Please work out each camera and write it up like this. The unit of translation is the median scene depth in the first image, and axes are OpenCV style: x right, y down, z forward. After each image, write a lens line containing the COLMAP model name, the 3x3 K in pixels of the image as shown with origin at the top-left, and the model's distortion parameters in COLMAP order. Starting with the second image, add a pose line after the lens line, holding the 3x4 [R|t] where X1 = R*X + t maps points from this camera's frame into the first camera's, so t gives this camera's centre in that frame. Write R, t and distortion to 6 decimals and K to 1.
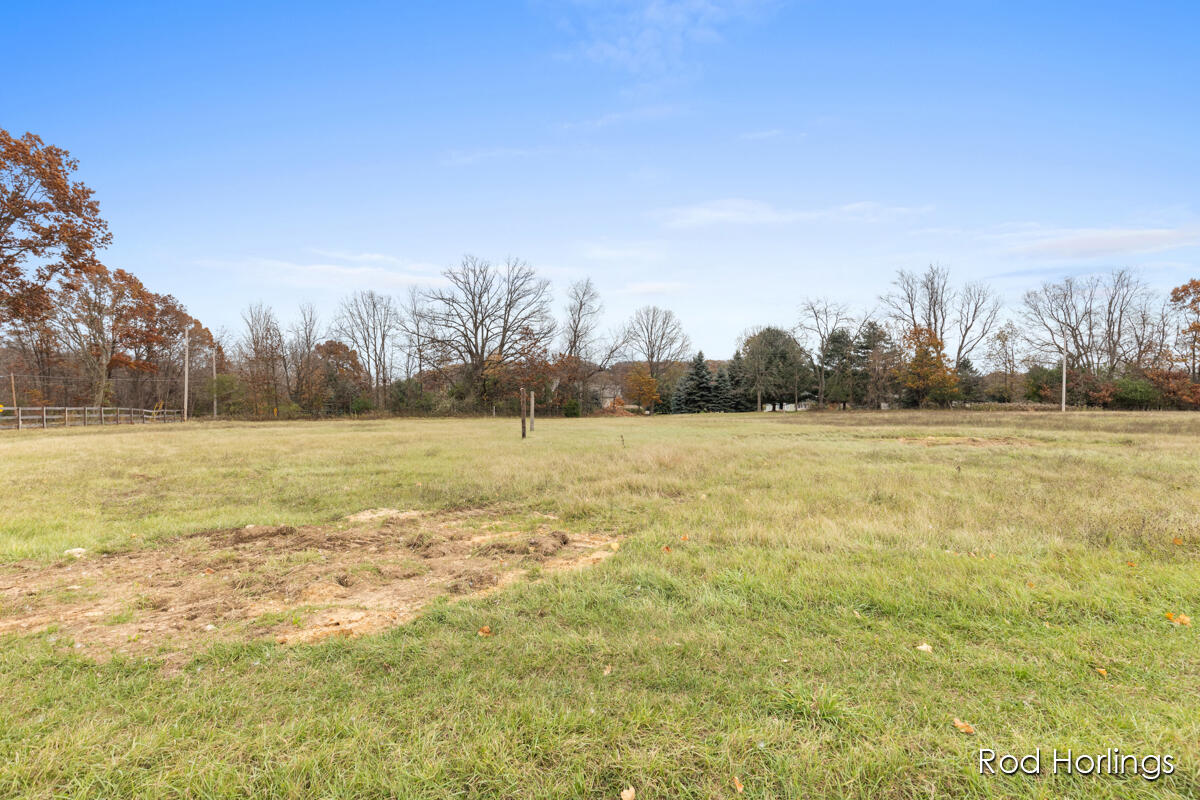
lens RADIAL K [[561.0, 0, 600.9], [0, 561.0, 388.1], [0, 0, 1]] dist [-0.000595, 0.000198]
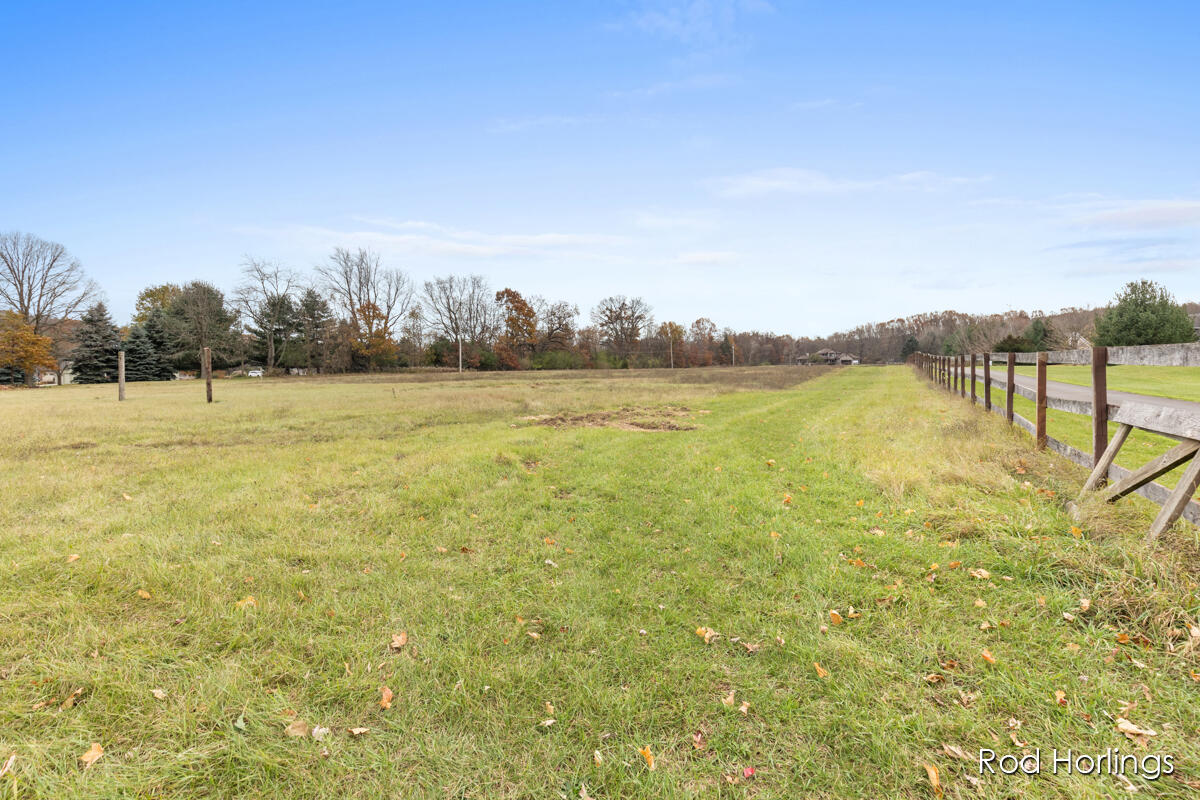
lens RADIAL K [[556.0, 0, 603.6], [0, 556.0, 375.0], [0, 0, 1]] dist [0.002088, 0.000379]
pose [[0.466438, -0.018445, 0.884362, -0.194952], [-0.010762, 0.999590, 0.026524, 0.006036], [-0.884489, -0.021889, 0.466048, 0.029953]]
